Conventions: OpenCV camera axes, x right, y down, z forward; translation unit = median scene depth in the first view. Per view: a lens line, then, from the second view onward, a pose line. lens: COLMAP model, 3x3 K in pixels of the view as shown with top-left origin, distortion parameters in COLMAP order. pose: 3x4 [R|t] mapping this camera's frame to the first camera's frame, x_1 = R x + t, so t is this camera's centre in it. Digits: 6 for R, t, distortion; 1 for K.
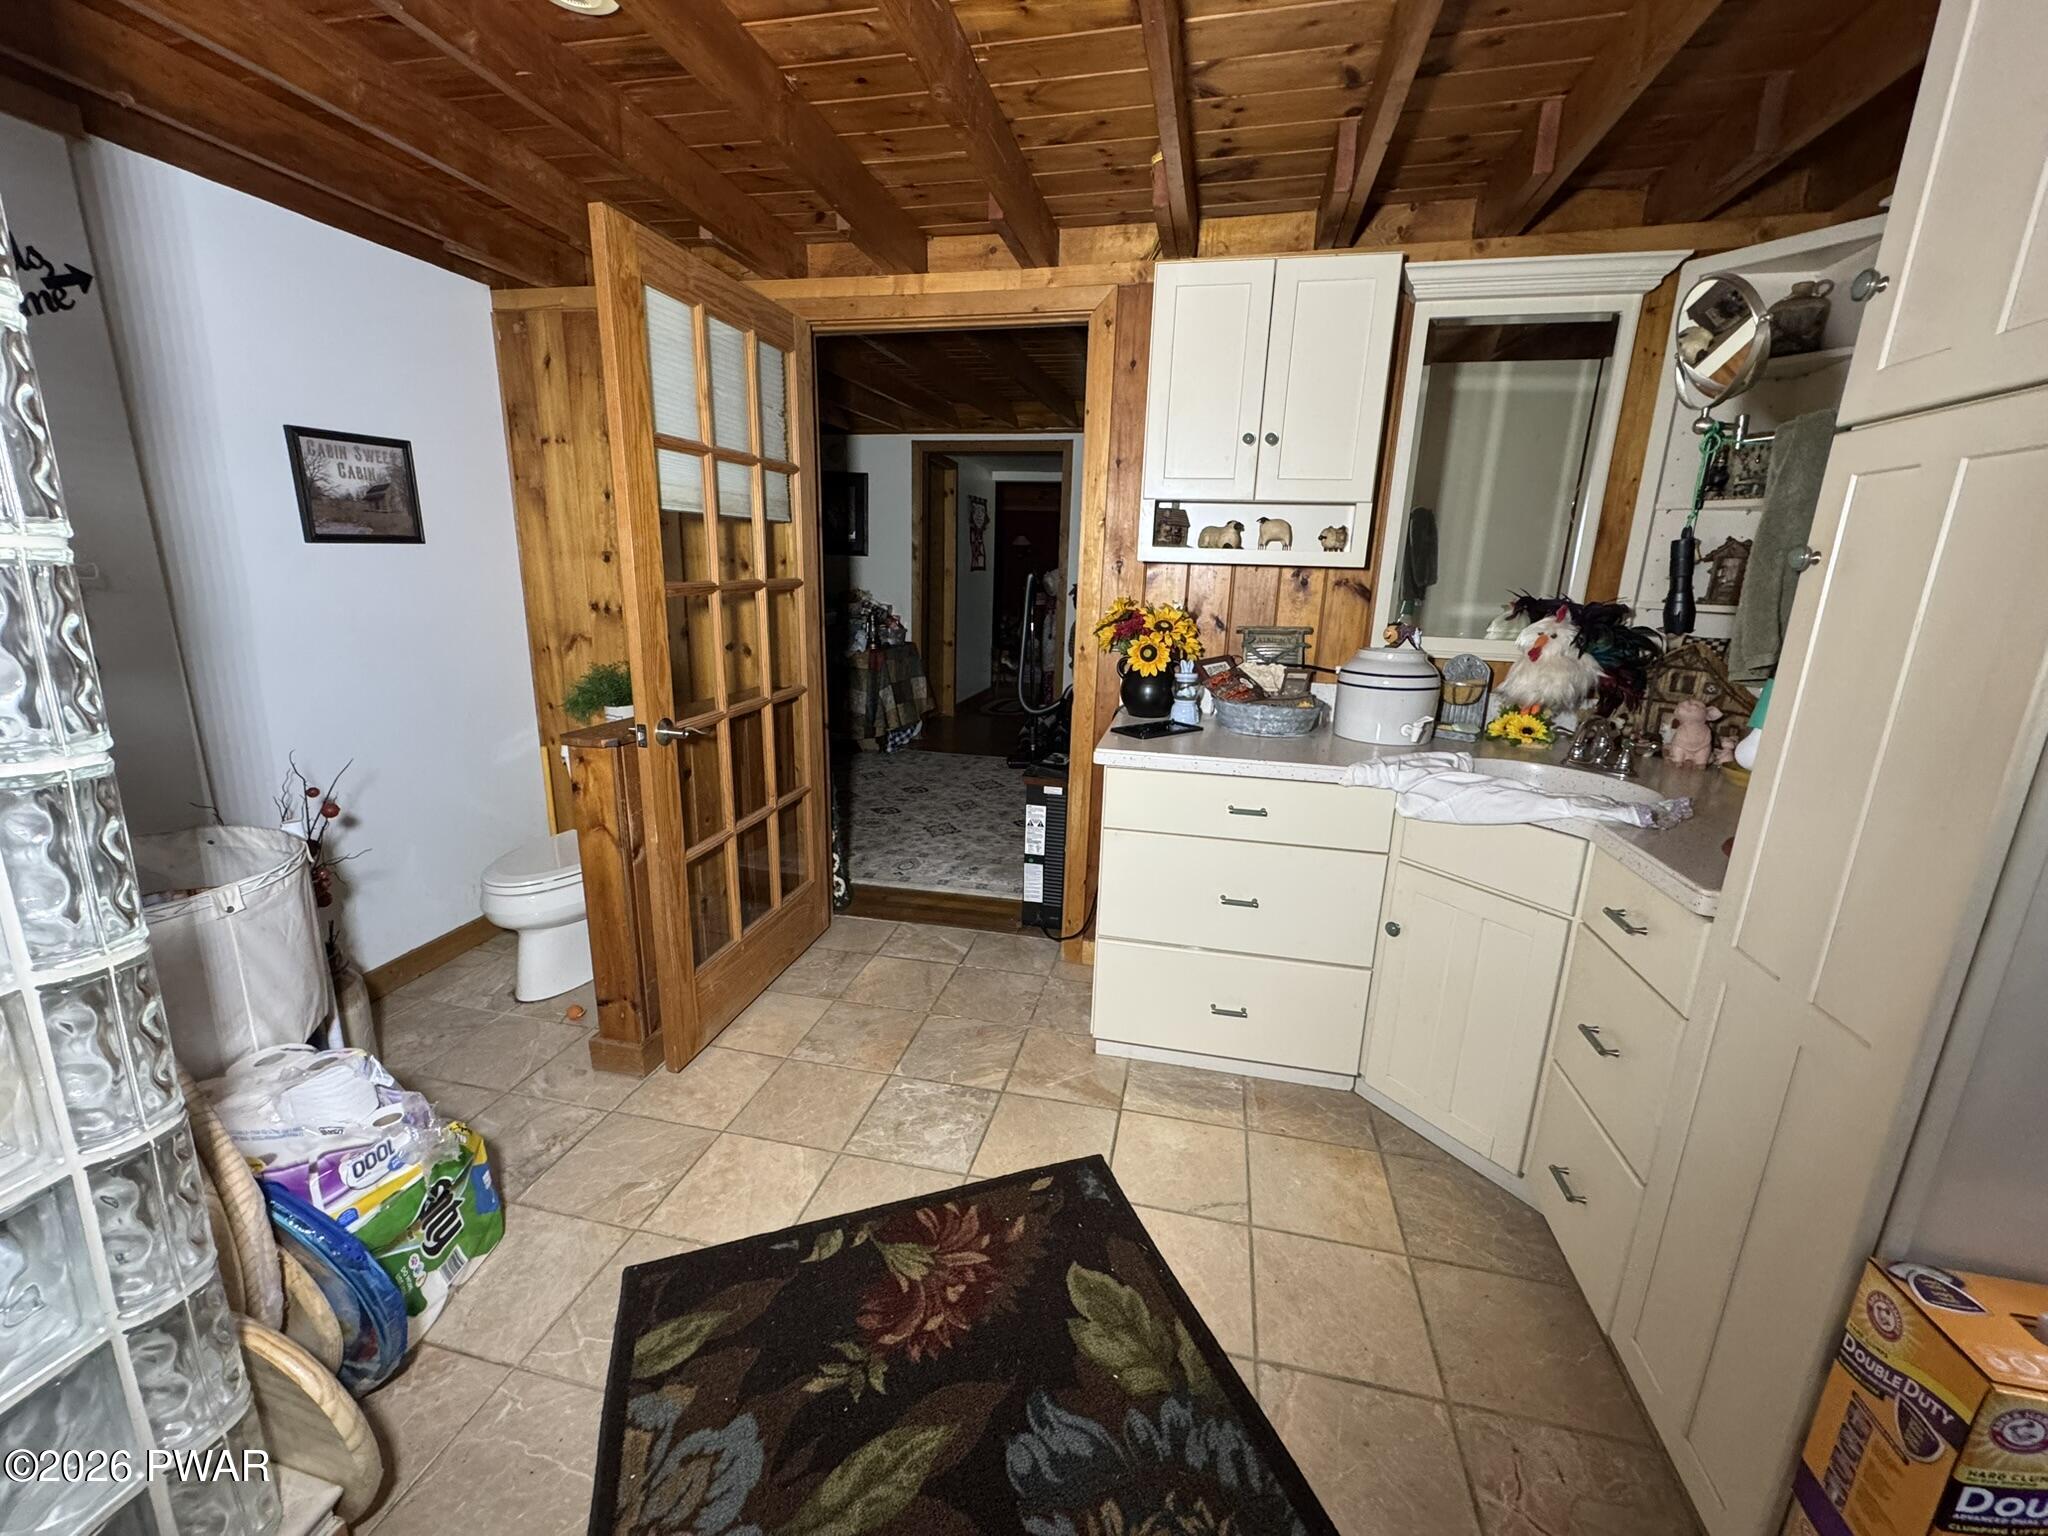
lens RADIAL K [[816.5, 0, 1017.2], [0, 816.5, 765.5], [0, 0, 1]] dist [-0.002464, 0.000117]
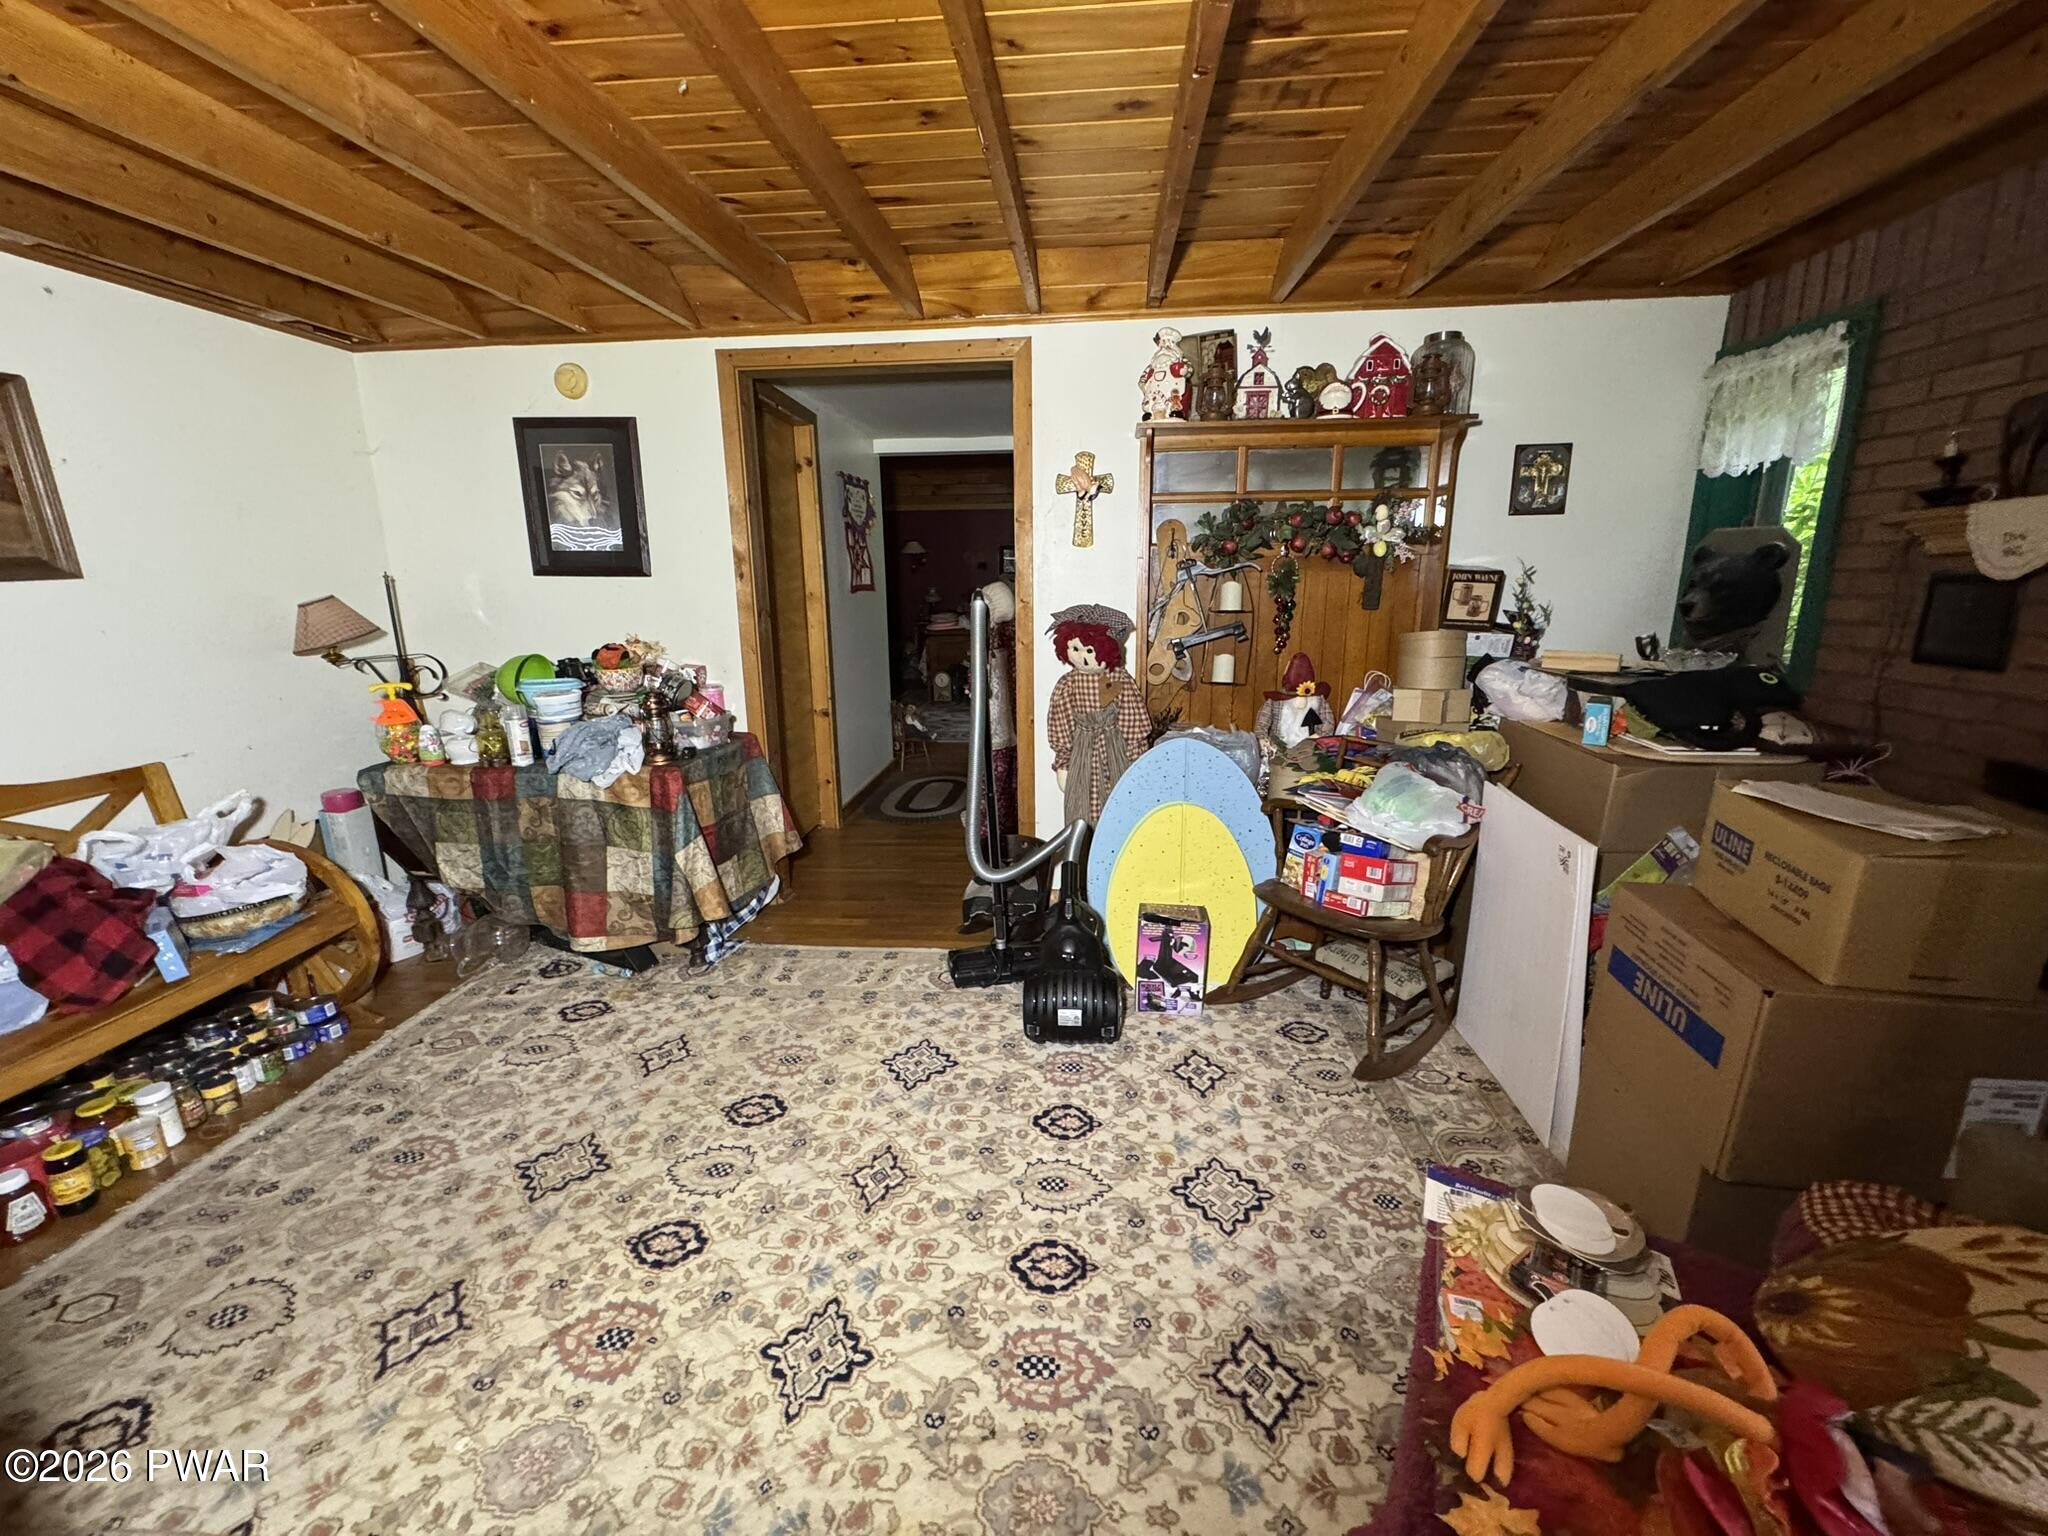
lens RADIAL K [[816.5, 0, 1030.8], [0, 816.5, 769.0], [0, 0, 1]] dist [-0.002464, 0.000117]
pose [[0.987366, -0.070458, 0.141932, -0.020420], [0.071254, 0.997458, -0.000526, -0.100015], [-0.141534, 0.010632, 0.989876, 0.388060]]
